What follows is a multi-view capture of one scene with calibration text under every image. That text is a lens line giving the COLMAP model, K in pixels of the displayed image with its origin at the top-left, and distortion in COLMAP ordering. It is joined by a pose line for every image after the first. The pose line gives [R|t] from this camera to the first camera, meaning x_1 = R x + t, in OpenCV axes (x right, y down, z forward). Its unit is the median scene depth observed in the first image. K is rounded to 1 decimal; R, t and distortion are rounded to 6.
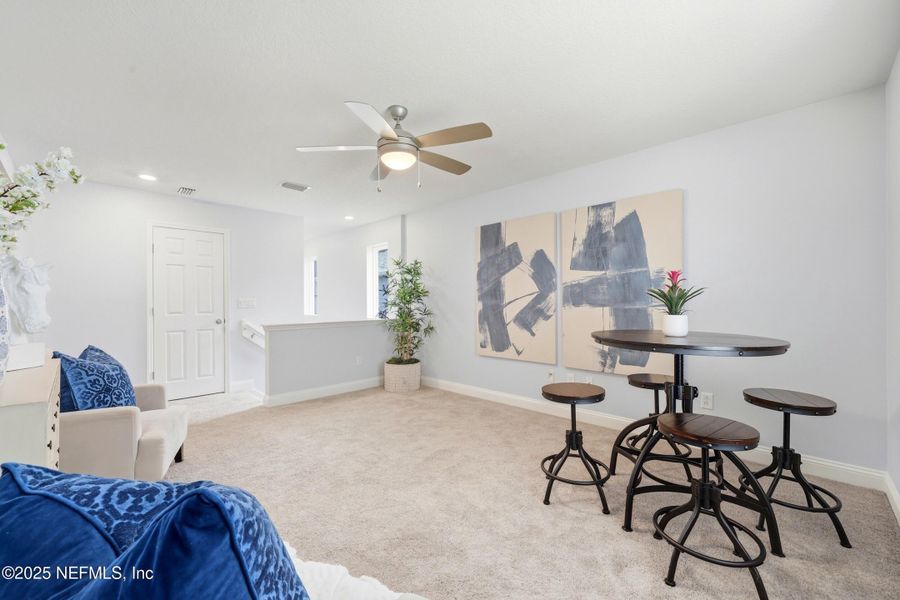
lens RADIAL K [[366.8, 0, 441.1], [0, 366.8, 300.3], [0, 0, 1]] dist [0.001266, 0.000157]
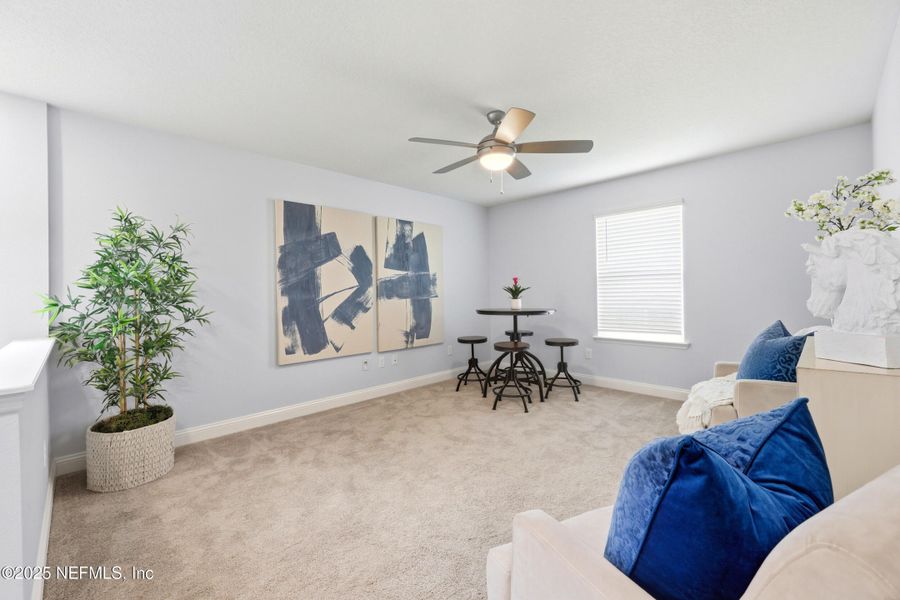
lens RADIAL K [[366.8, 0, 441.1], [0, 366.8, 300.3], [0, 0, 1]] dist [0.001266, 0.000157]
pose [[0.023184, -0.013049, 0.999646, -0.772128], [0.013994, 0.999821, 0.012727, 0.007771], [-0.999633, 0.013694, 0.023363, 0.744626]]
